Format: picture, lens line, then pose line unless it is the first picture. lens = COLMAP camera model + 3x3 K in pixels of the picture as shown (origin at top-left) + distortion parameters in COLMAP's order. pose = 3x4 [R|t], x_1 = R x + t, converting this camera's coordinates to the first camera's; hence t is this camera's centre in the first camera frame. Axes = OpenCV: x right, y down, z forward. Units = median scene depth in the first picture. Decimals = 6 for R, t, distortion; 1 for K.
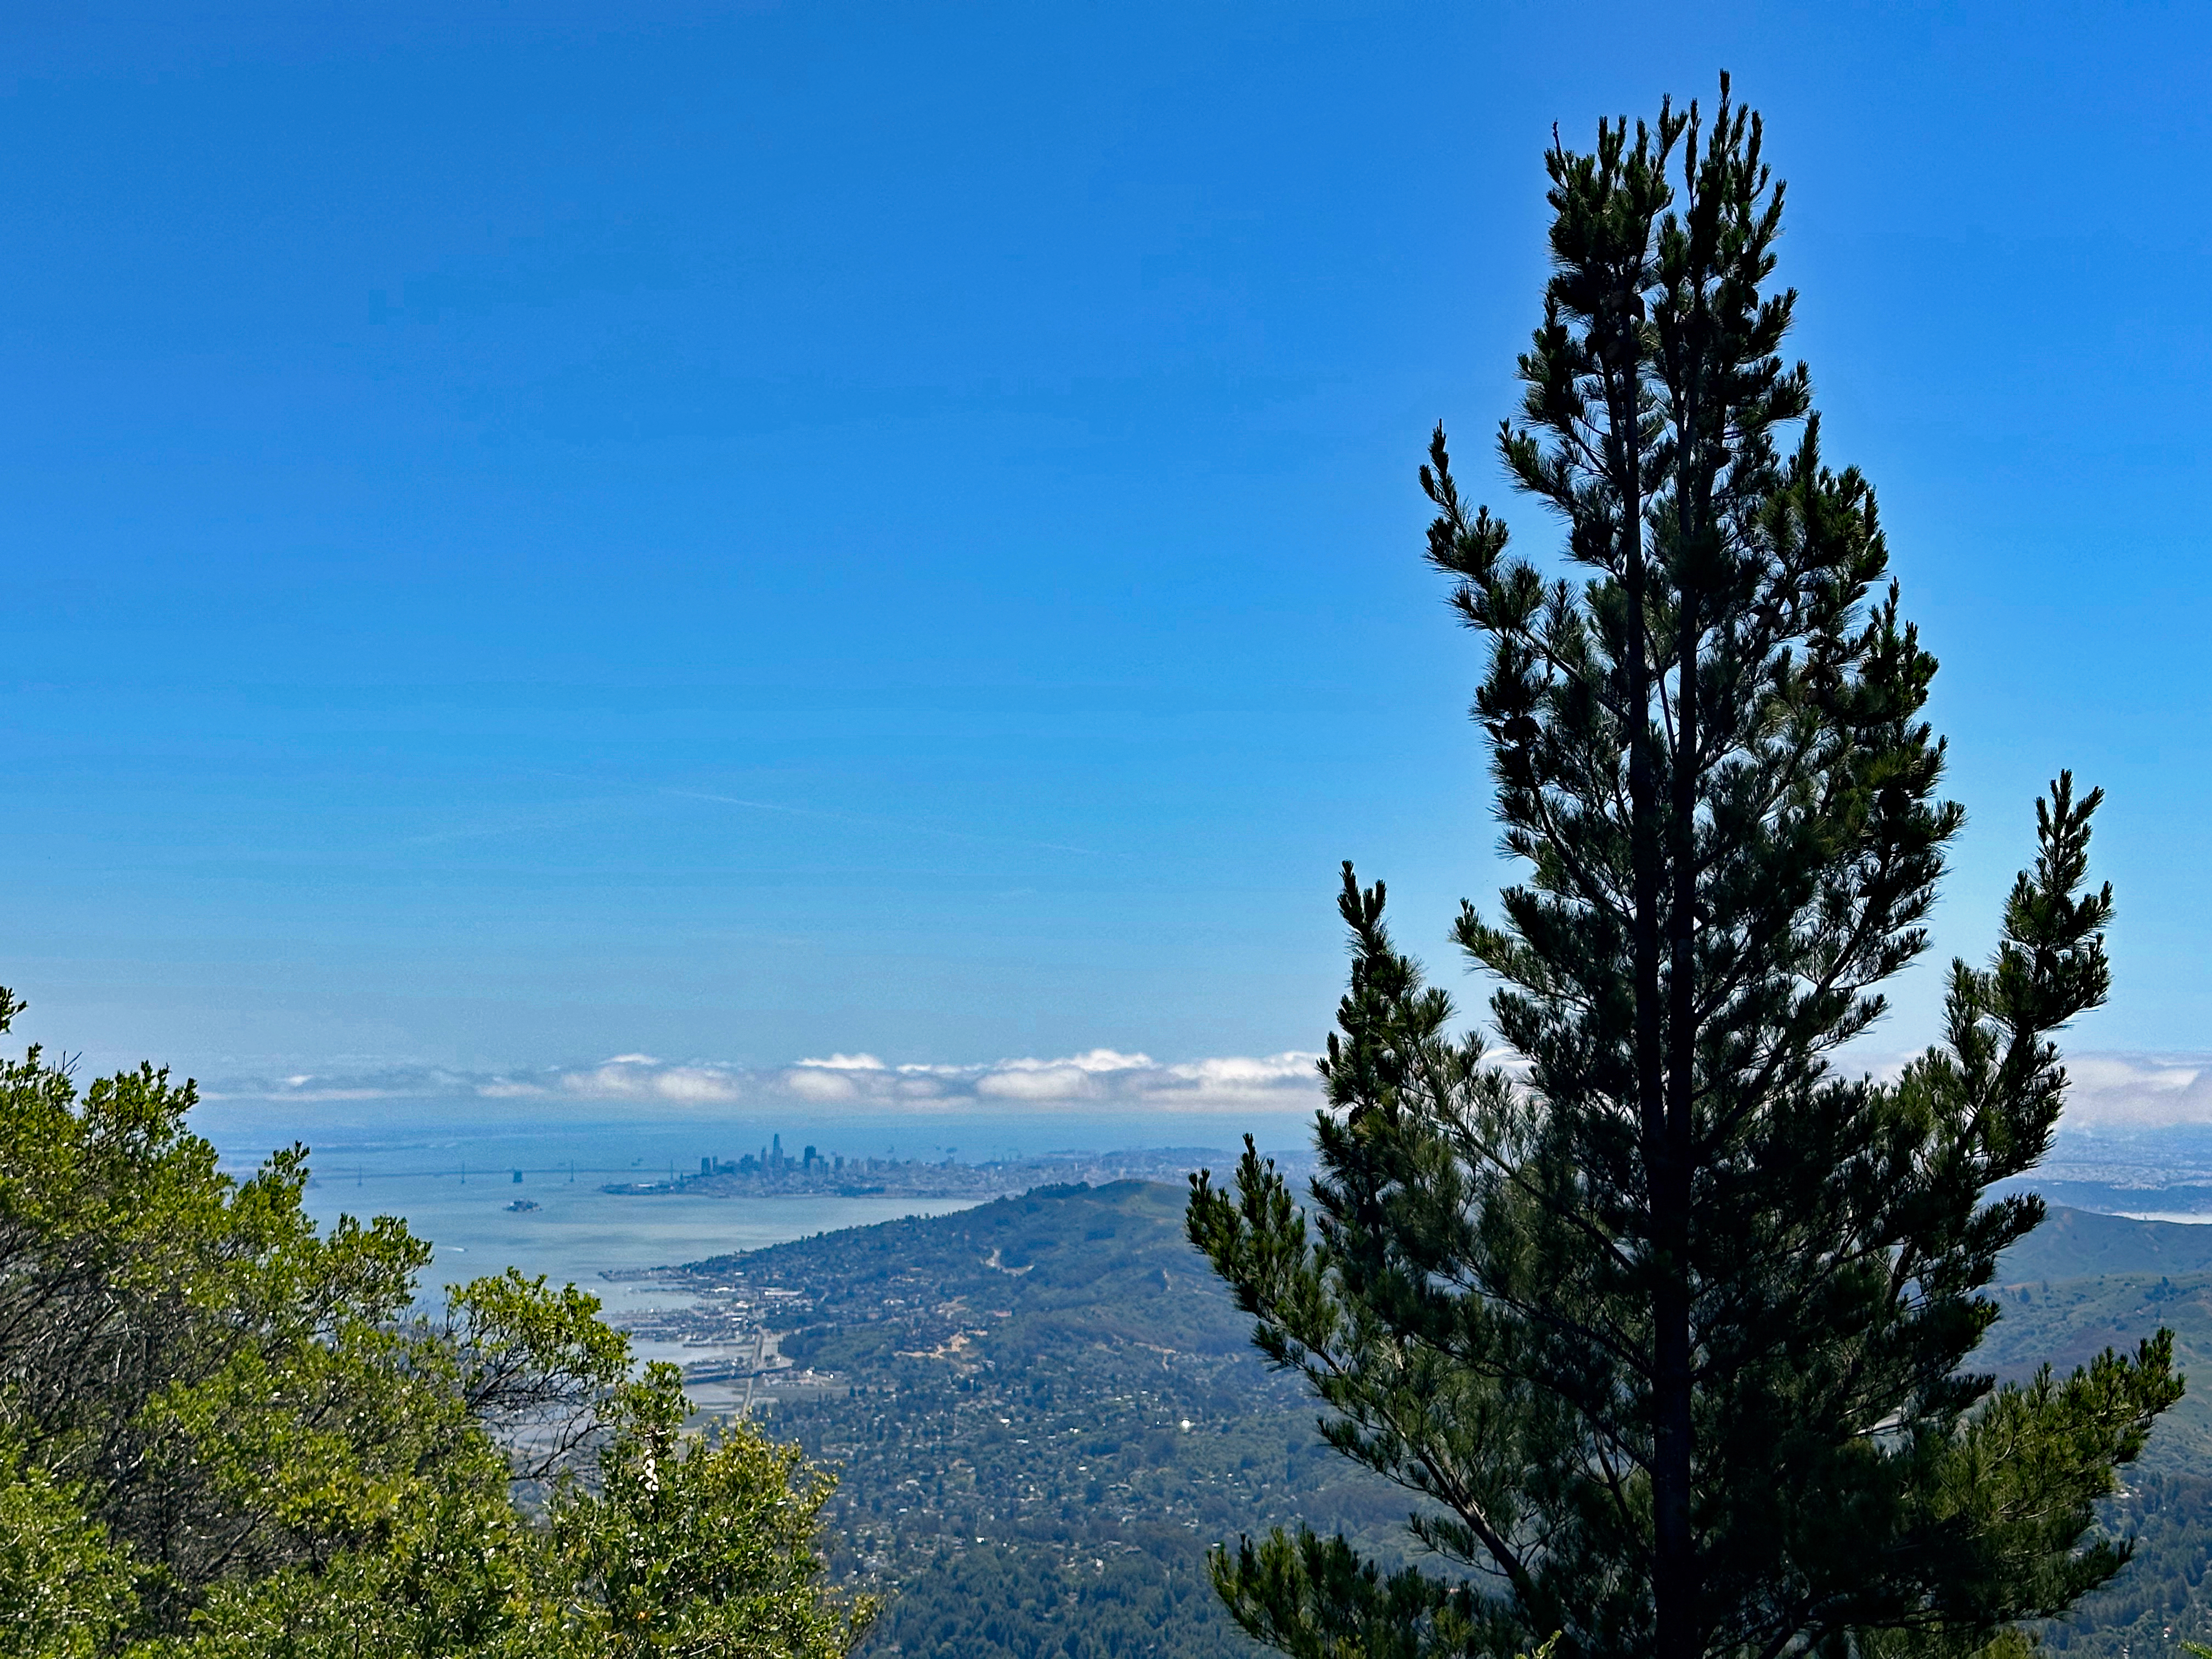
lens RADIAL K [[3059.6, 0, 1135.0], [0, 3059.6, 858.9], [0, 0, 1]] dist [0.196713, -0.392619]
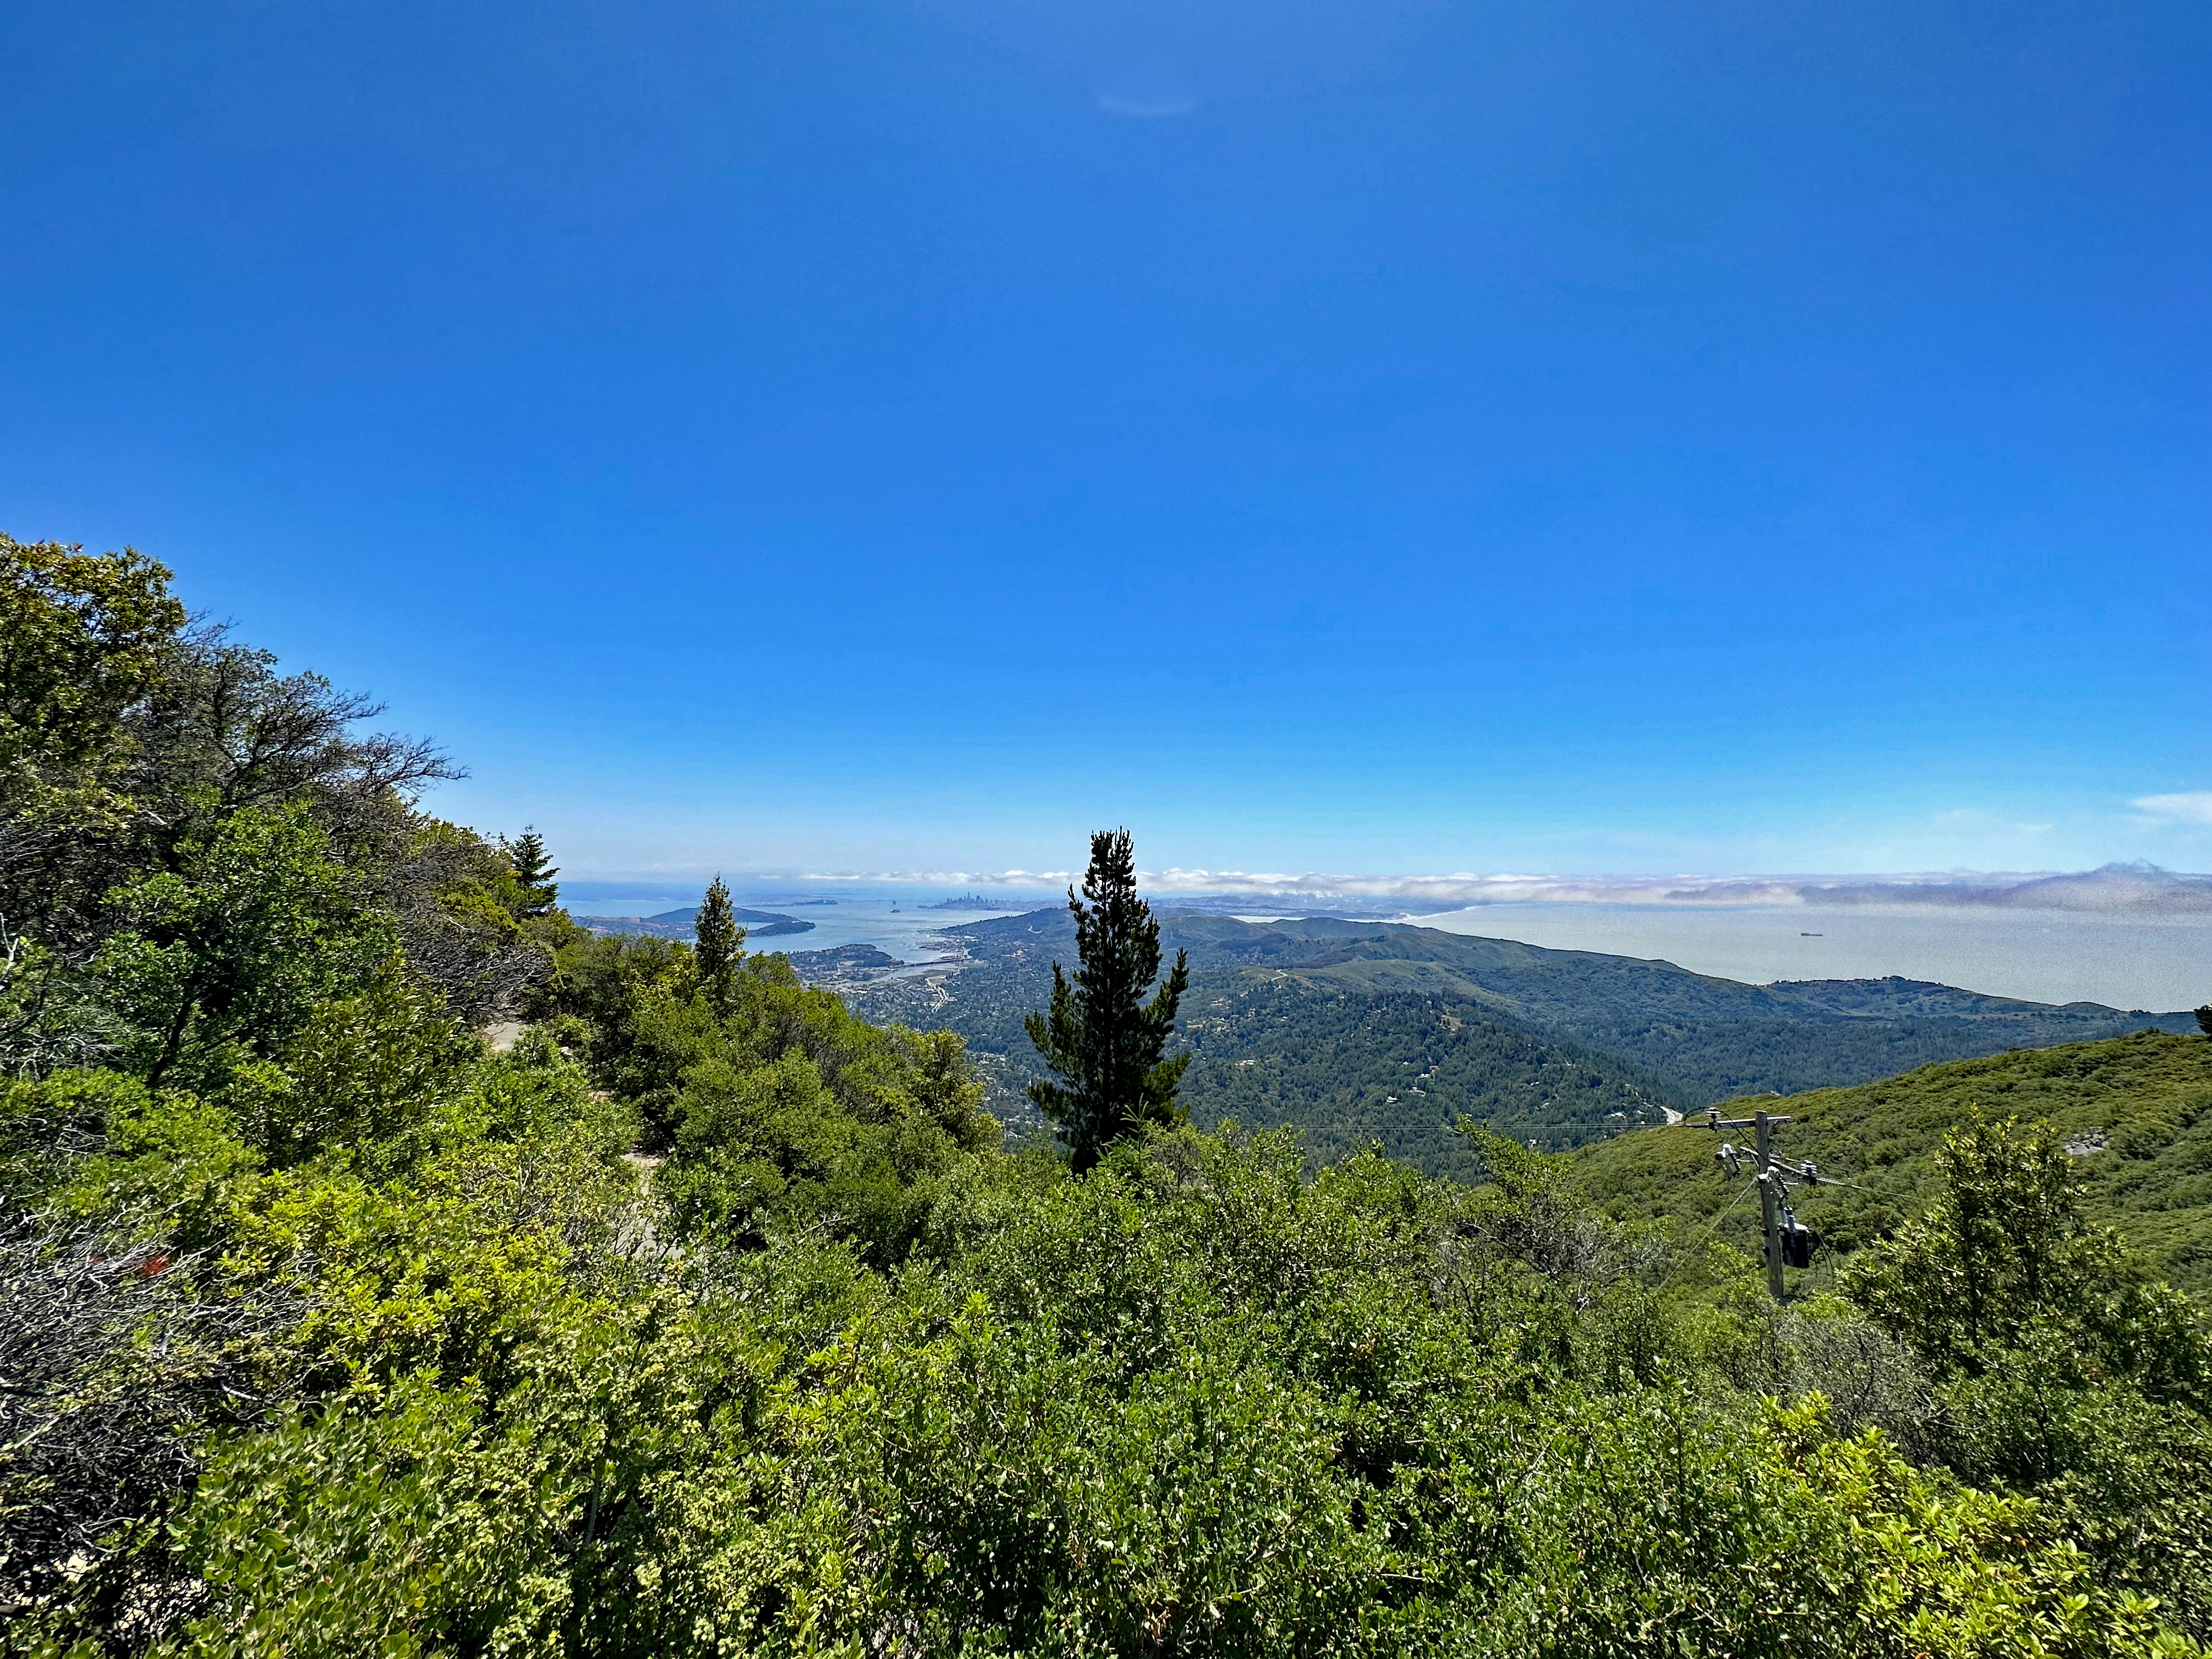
lens RADIAL K [[879.8, 0, 1106.5], [0, 879.8, 830.7], [0, 0, 1]] dist [-0.002134, 0.000420]
pose [[0.999067, 0.020472, 0.038023, 0.100595], [-0.021154, 0.999621, 0.017623, -0.266971], [-0.037647, -0.018411, 0.999121, -0.577144]]
